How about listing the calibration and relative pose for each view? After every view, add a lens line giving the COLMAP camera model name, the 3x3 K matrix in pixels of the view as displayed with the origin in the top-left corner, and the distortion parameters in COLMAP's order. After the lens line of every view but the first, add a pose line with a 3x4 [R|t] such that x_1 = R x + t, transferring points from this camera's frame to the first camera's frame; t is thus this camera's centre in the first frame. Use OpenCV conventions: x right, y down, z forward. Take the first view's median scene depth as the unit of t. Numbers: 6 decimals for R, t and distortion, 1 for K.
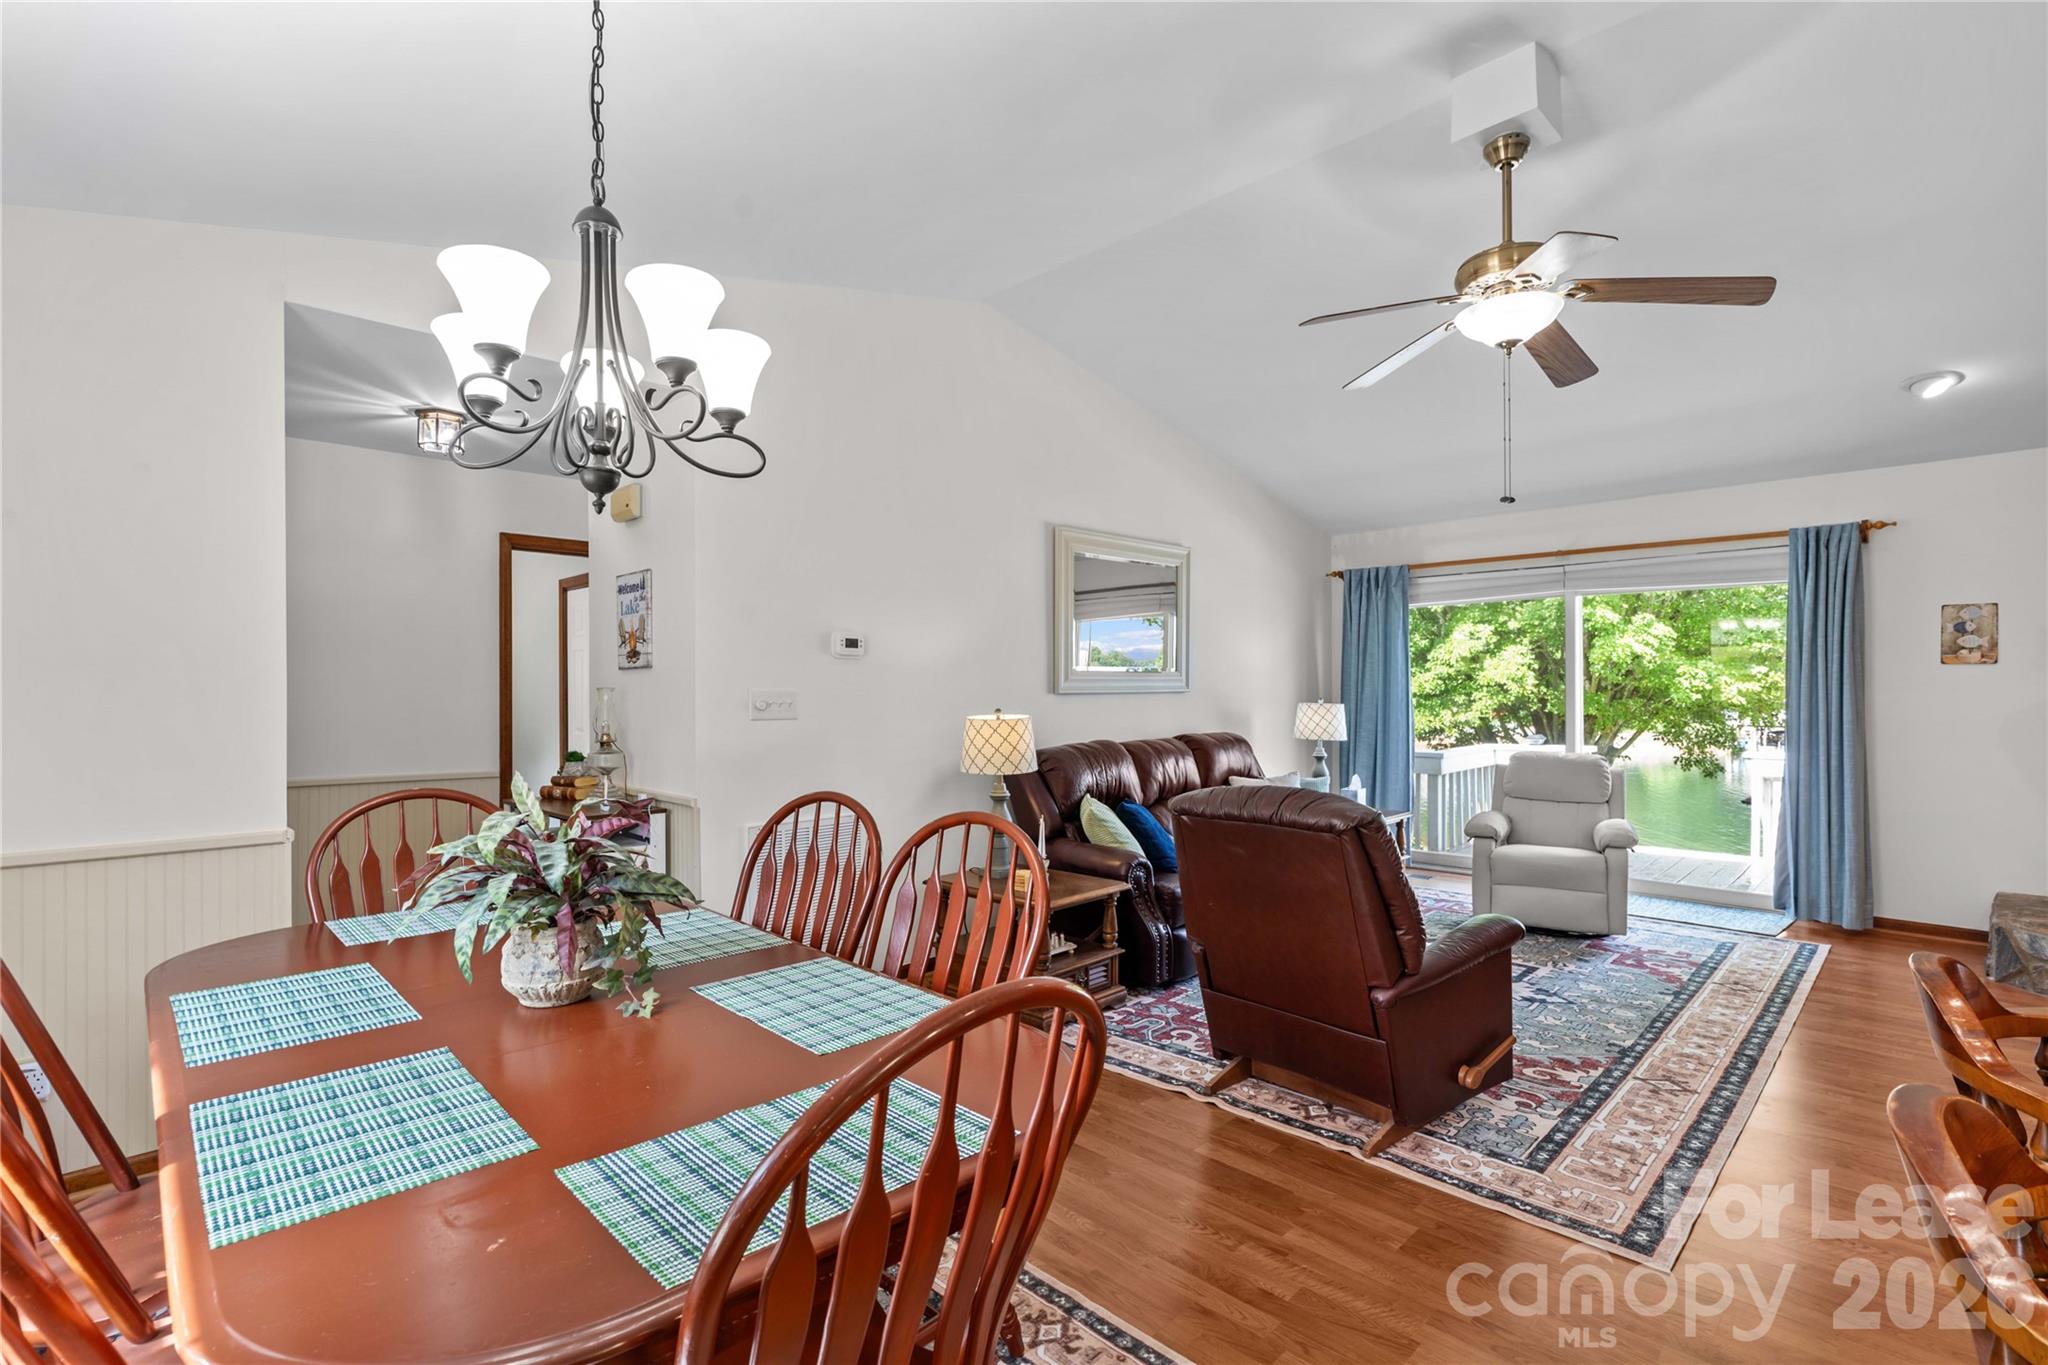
lens RADIAL K [[951.1, 0, 1025.7], [0, 951.1, 689.8], [0, 0, 1]] dist [-0.002885, 0.000608]
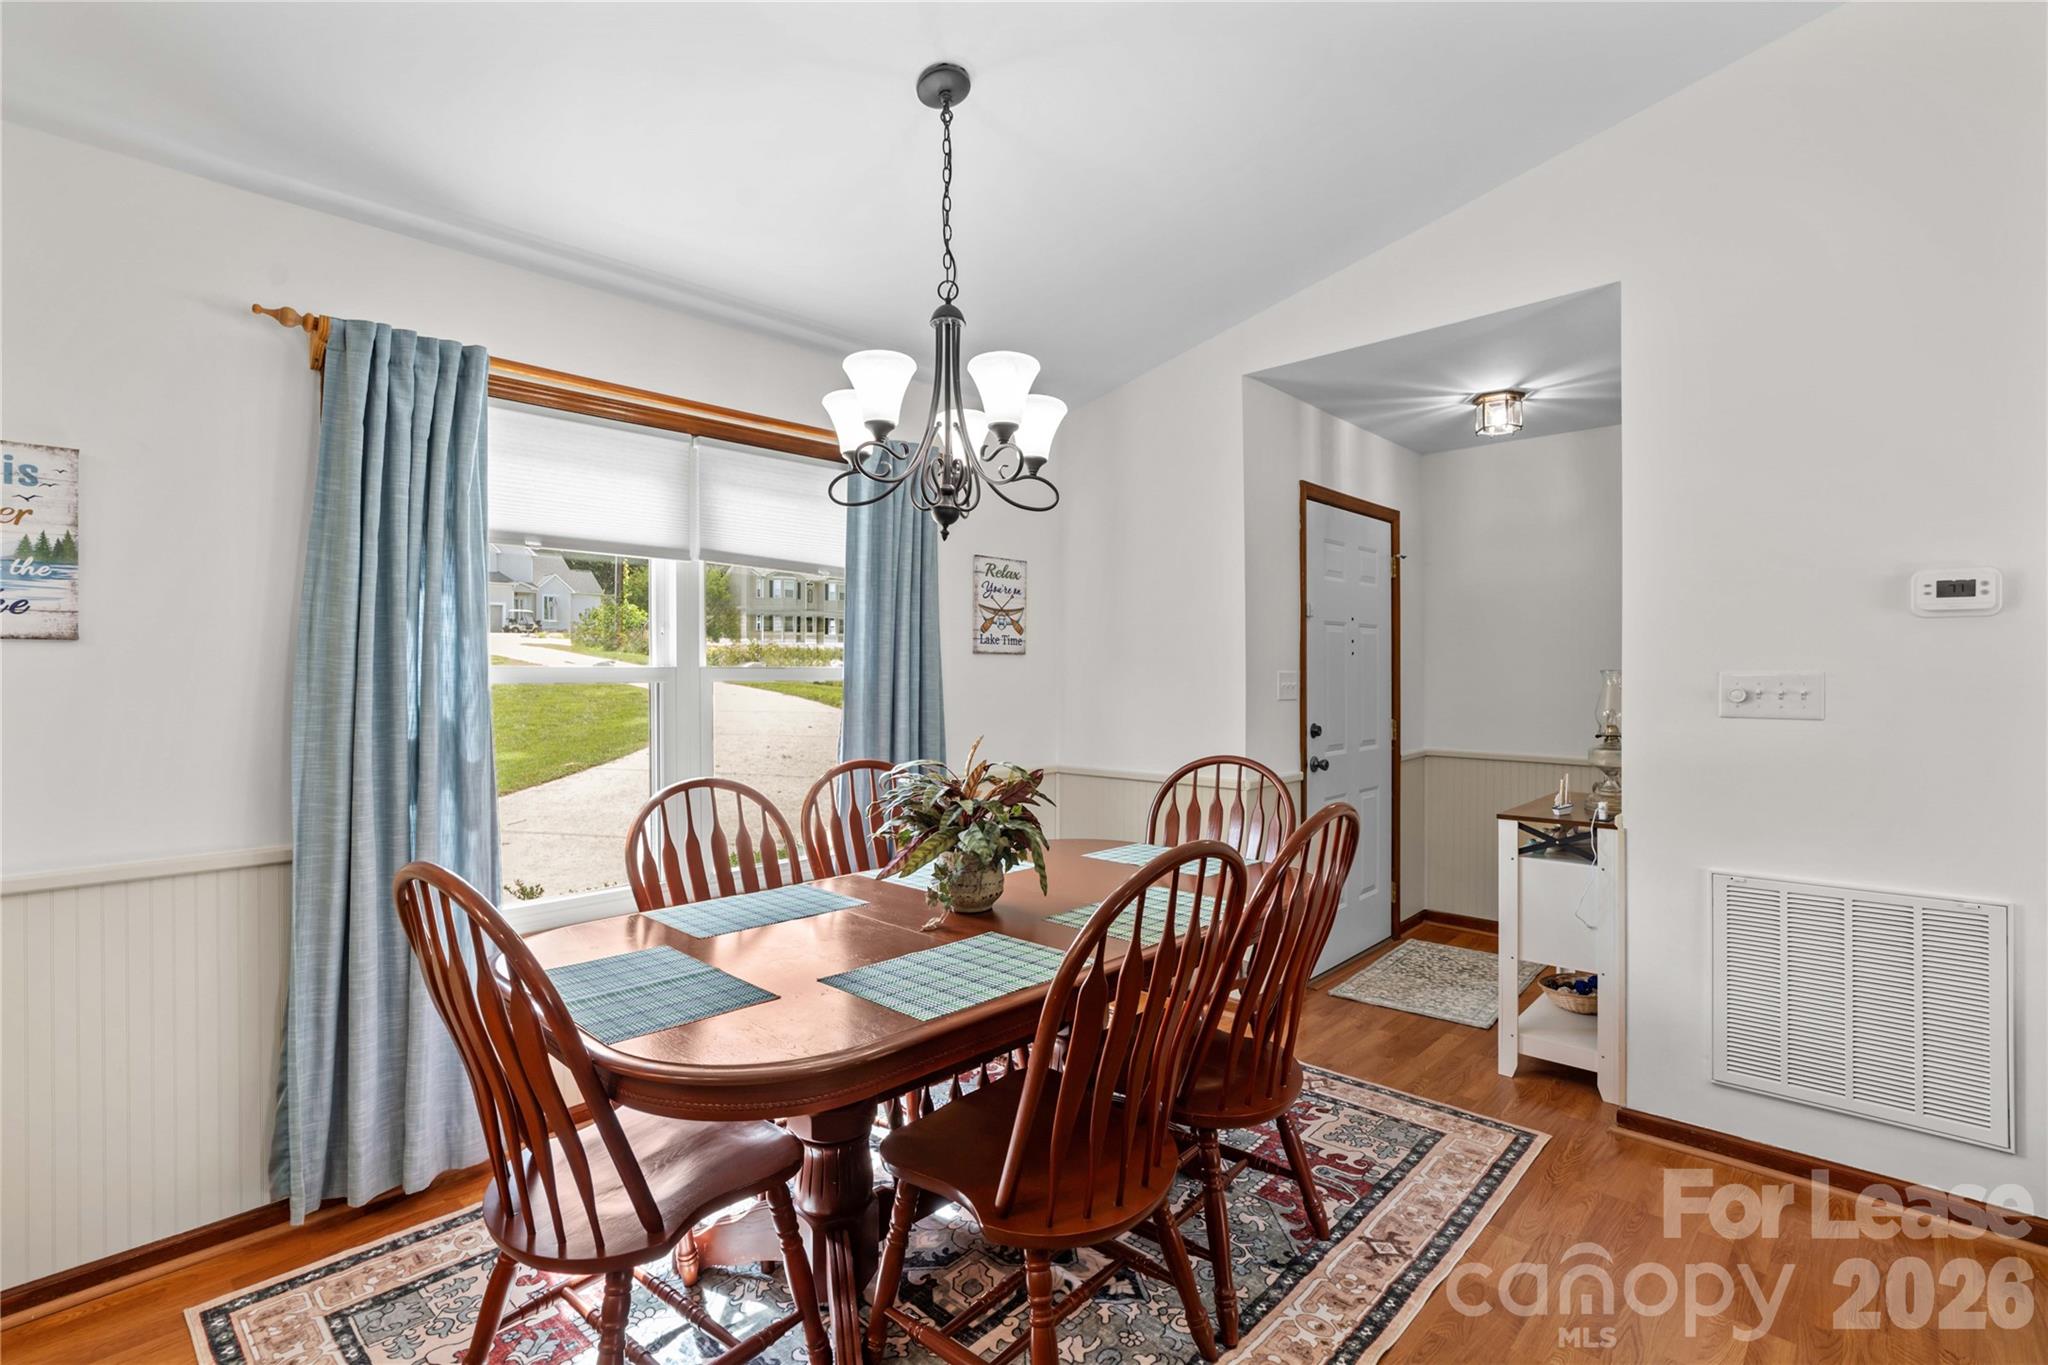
lens RADIAL K [[952.1, 0, 1017.8], [0, 952.1, 668.8], [0, 0, 1]] dist [-0.023151, 0.007873]
pose [[0.022183, -0.003023, -0.999749, 0.376850], [0.002407, 0.999993, -0.002970, -0.001762], [0.999751, -0.002340, 0.022190, 0.465017]]
